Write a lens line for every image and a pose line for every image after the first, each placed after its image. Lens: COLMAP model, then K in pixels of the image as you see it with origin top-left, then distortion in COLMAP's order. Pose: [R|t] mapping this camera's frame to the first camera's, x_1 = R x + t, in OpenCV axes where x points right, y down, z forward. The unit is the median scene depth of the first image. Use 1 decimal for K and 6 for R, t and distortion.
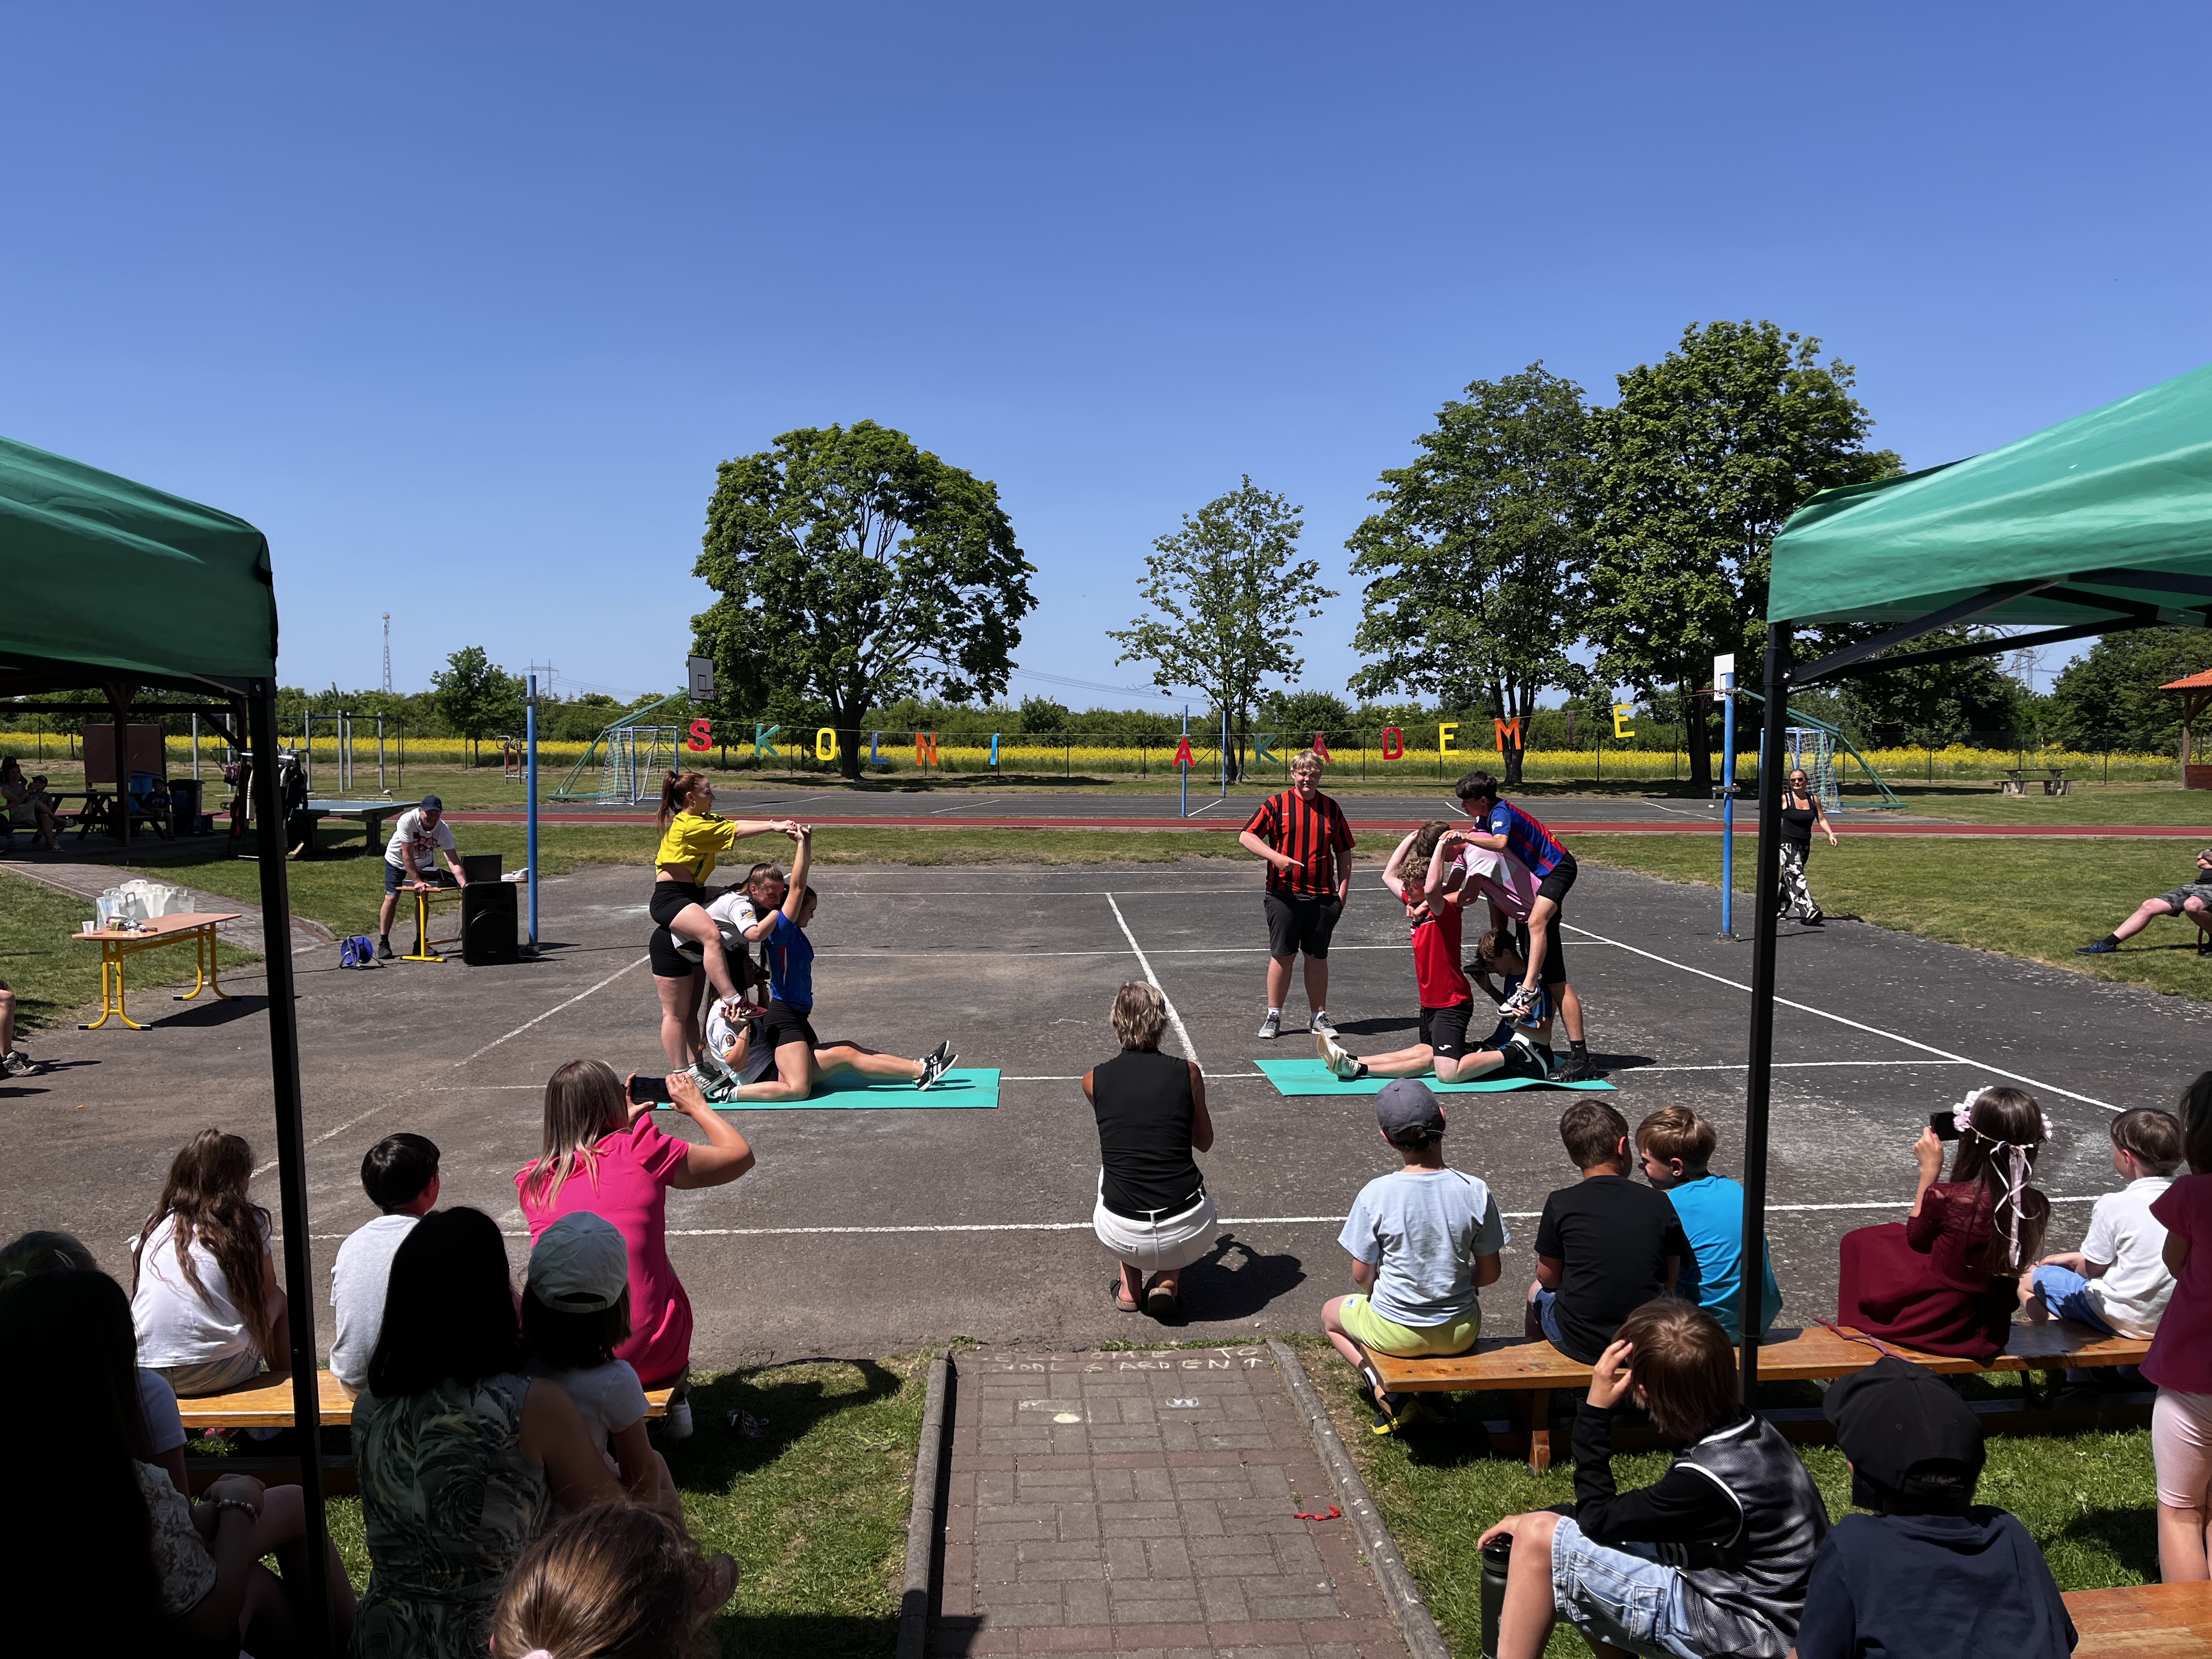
lens RADIAL K [[1670.5, 0, 1119.5], [0, 1670.5, 838.2], [0, 0, 1]] dist [0.063858, -0.063372]
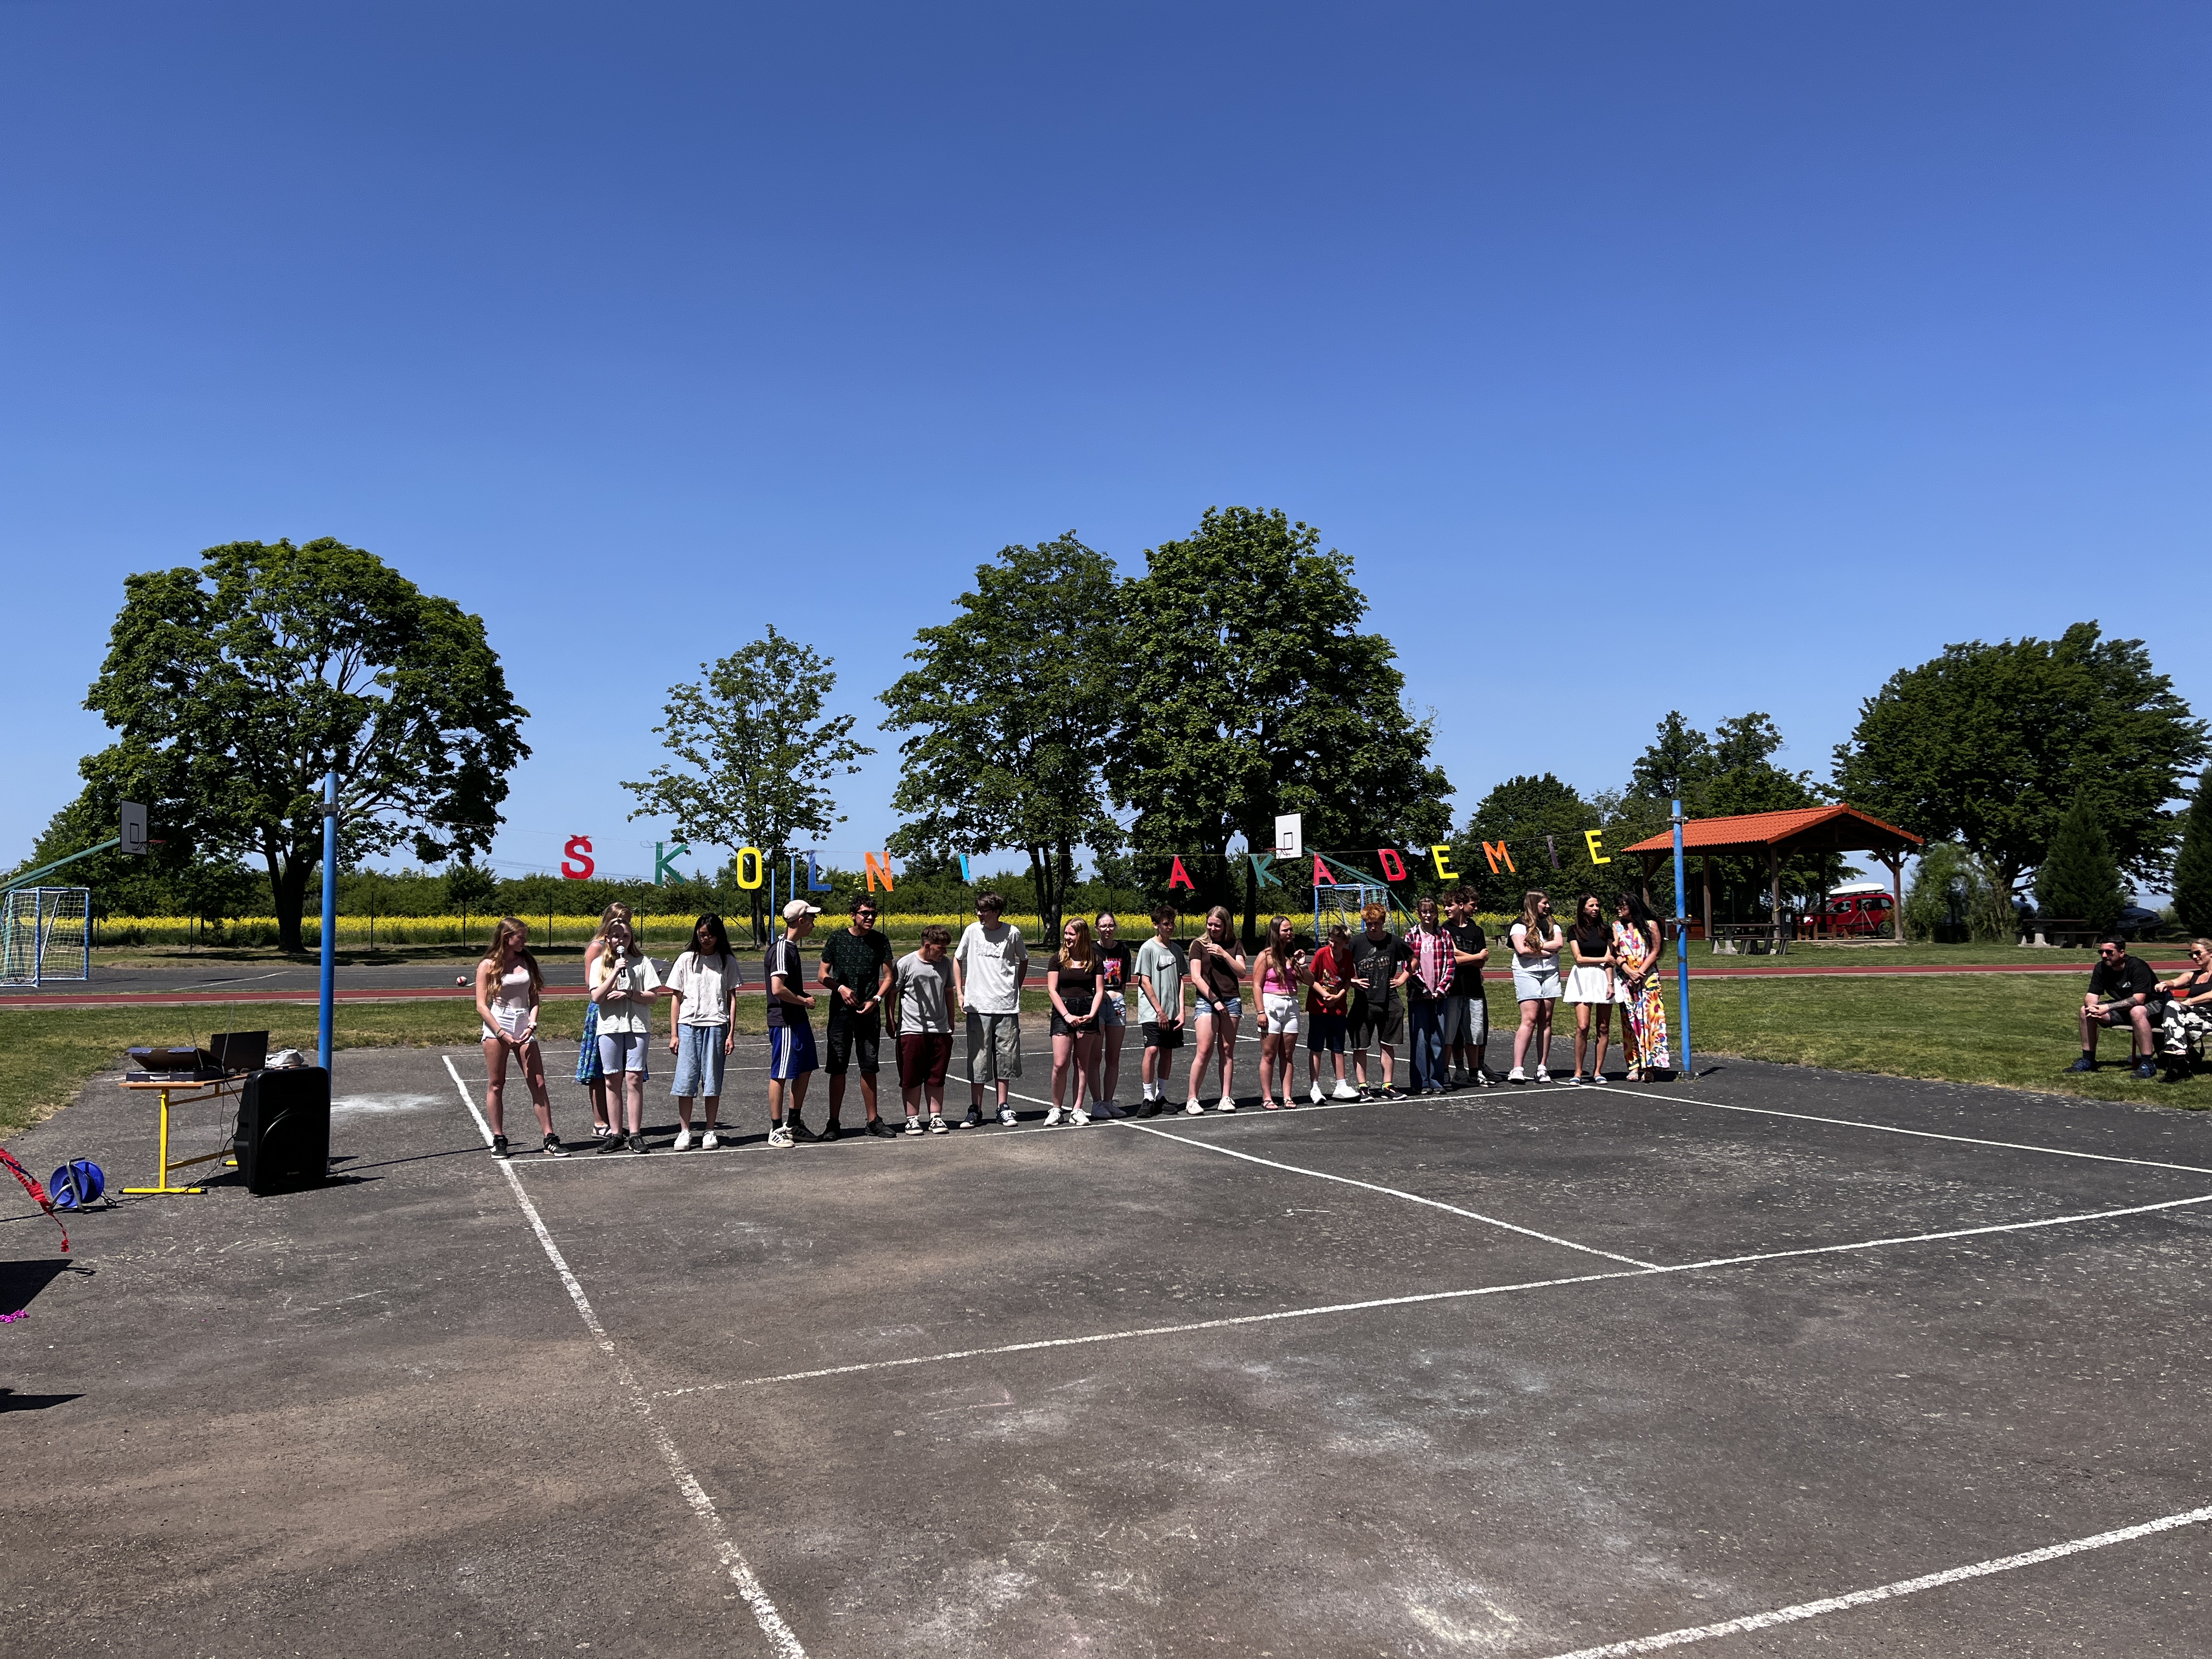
lens RADIAL K [[1672.5, 0, 1127.5], [0, 1672.5, 829.7], [0, 0, 1]] dist [0.064652, -0.065734]
pose [[0.934029, 0.009854, 0.357061, -0.076455], [0.028590, 0.994350, -0.102230, 0.002353], [-0.356051, 0.105695, 0.928470, 0.057861]]
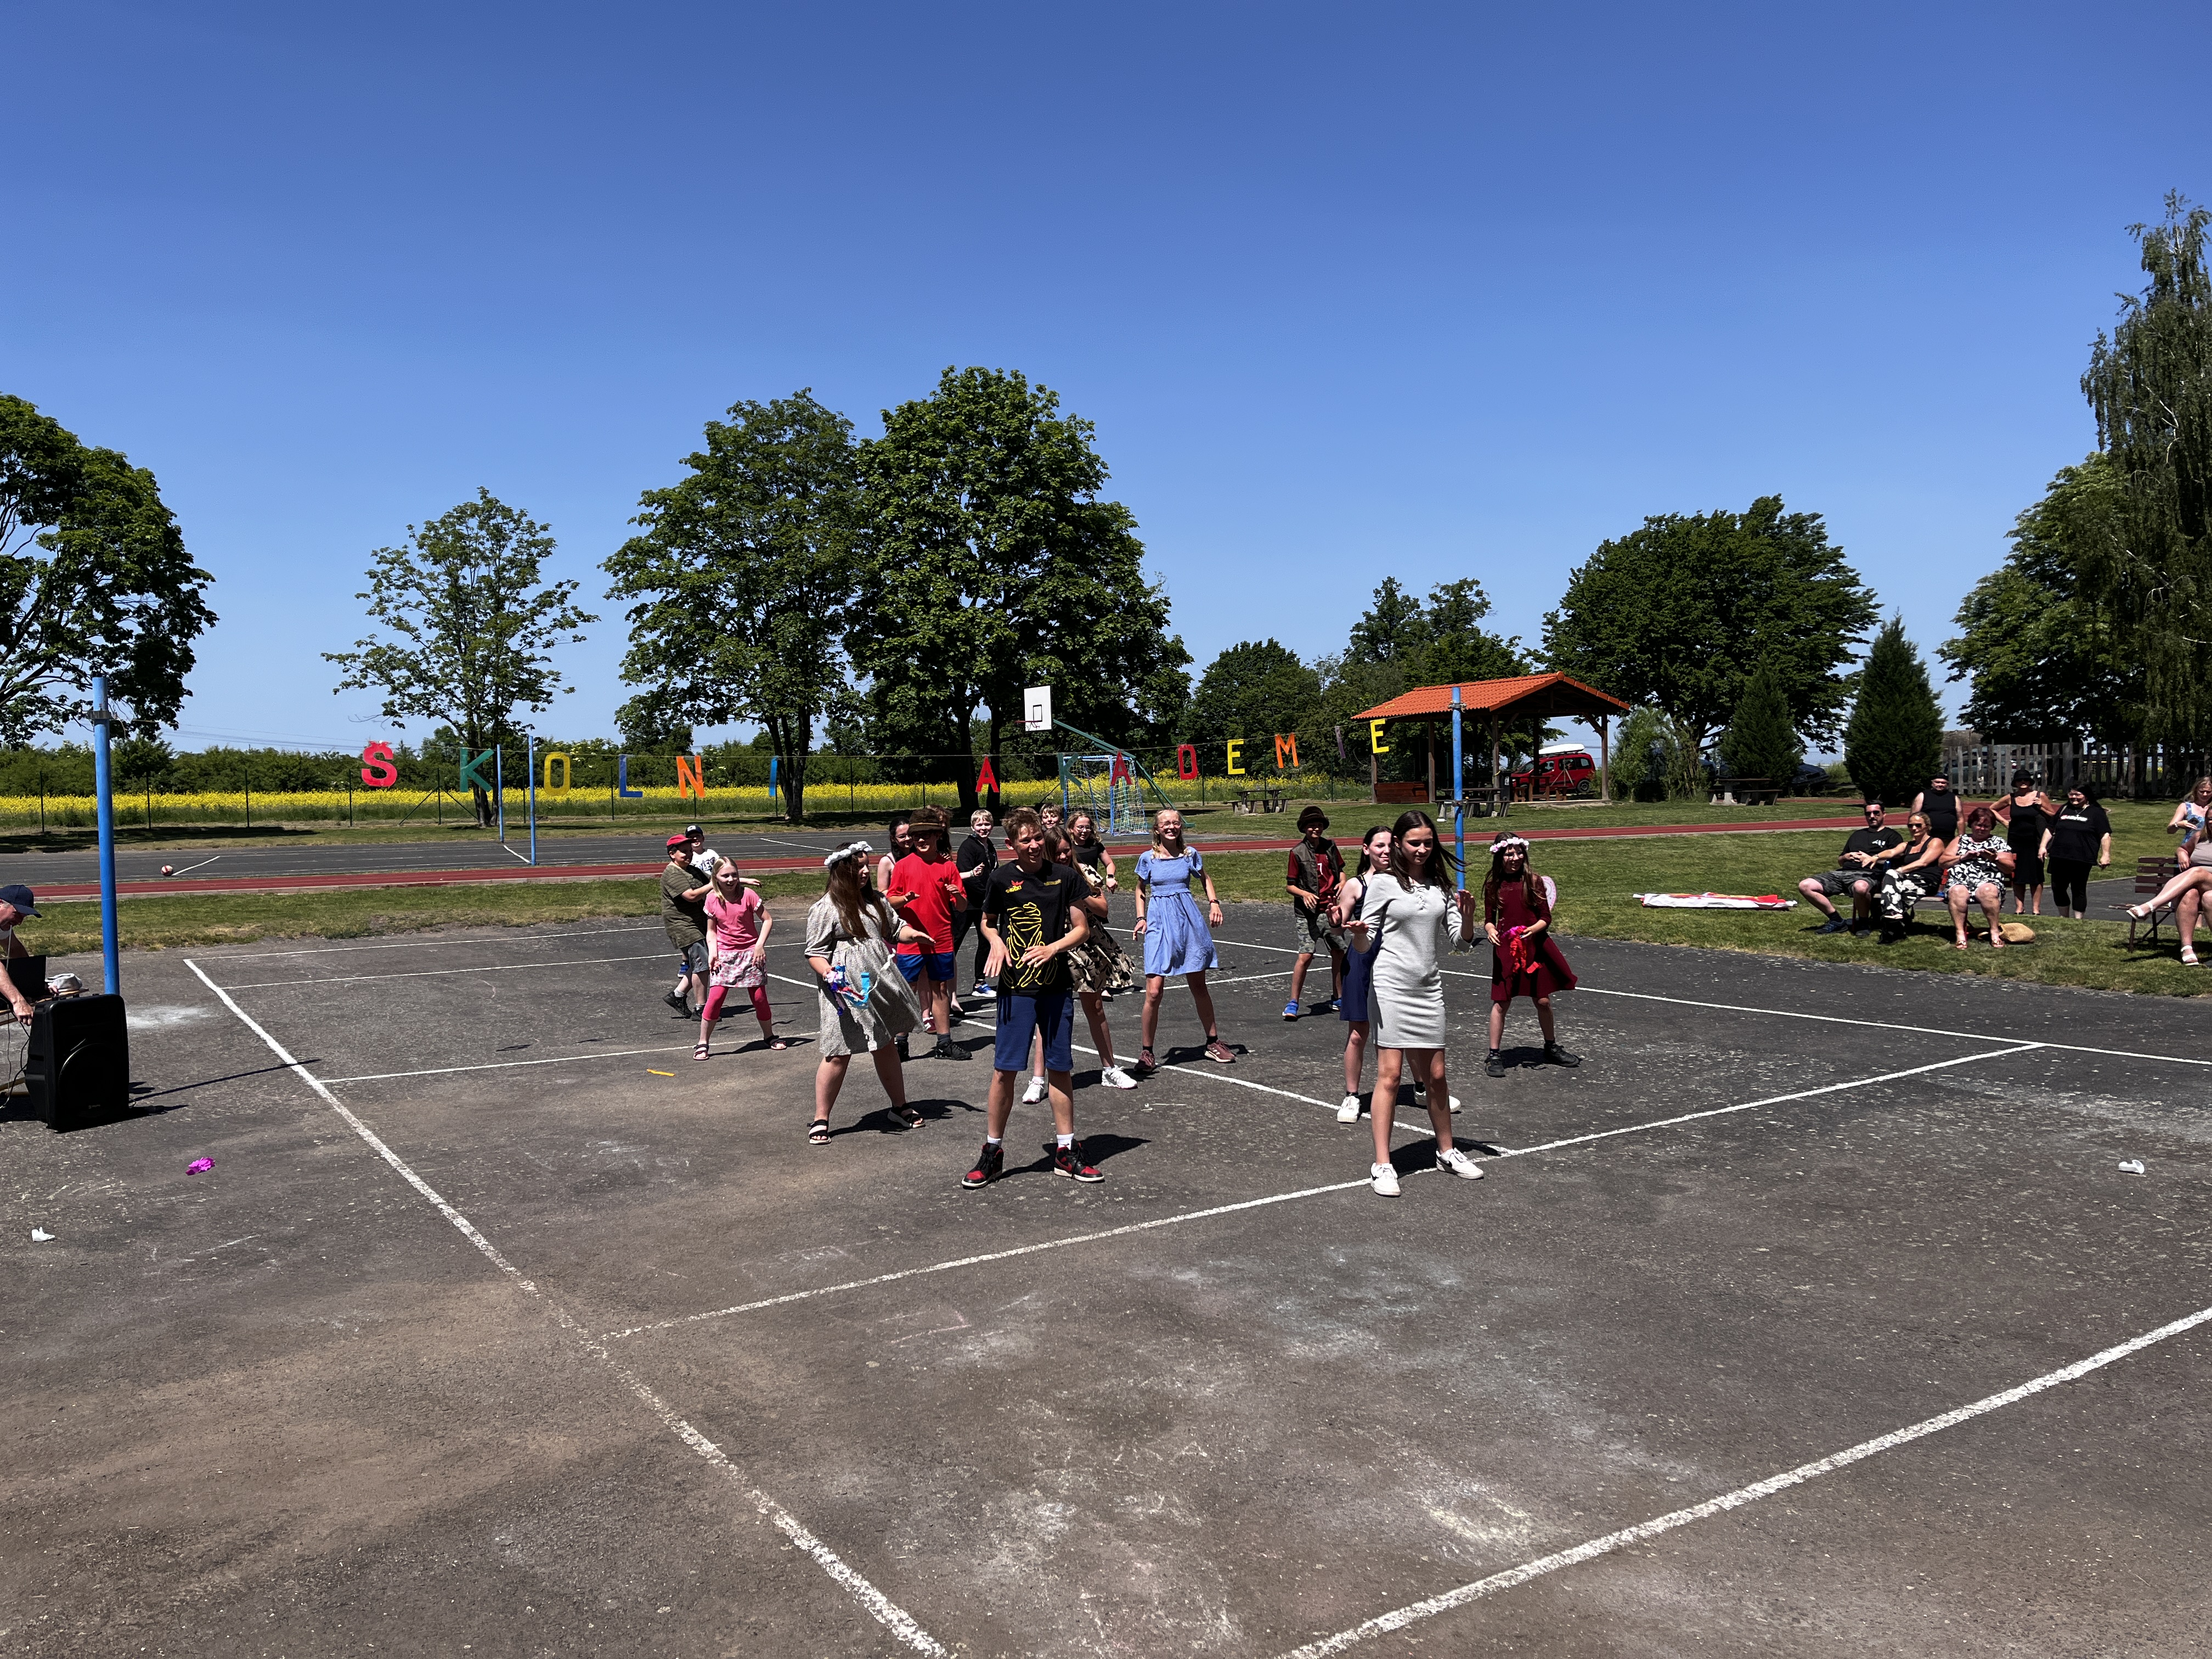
lens RADIAL K [[1675.6, 0, 1090.6], [0, 1675.6, 836.3], [0, 0, 1]] dist [0.049898, -0.034976]
pose [[0.872990, -0.037407, 0.486301, -0.088593], [0.048940, 0.998741, -0.011031, -0.002381], [-0.485276, 0.033430, 0.873722, 0.061755]]
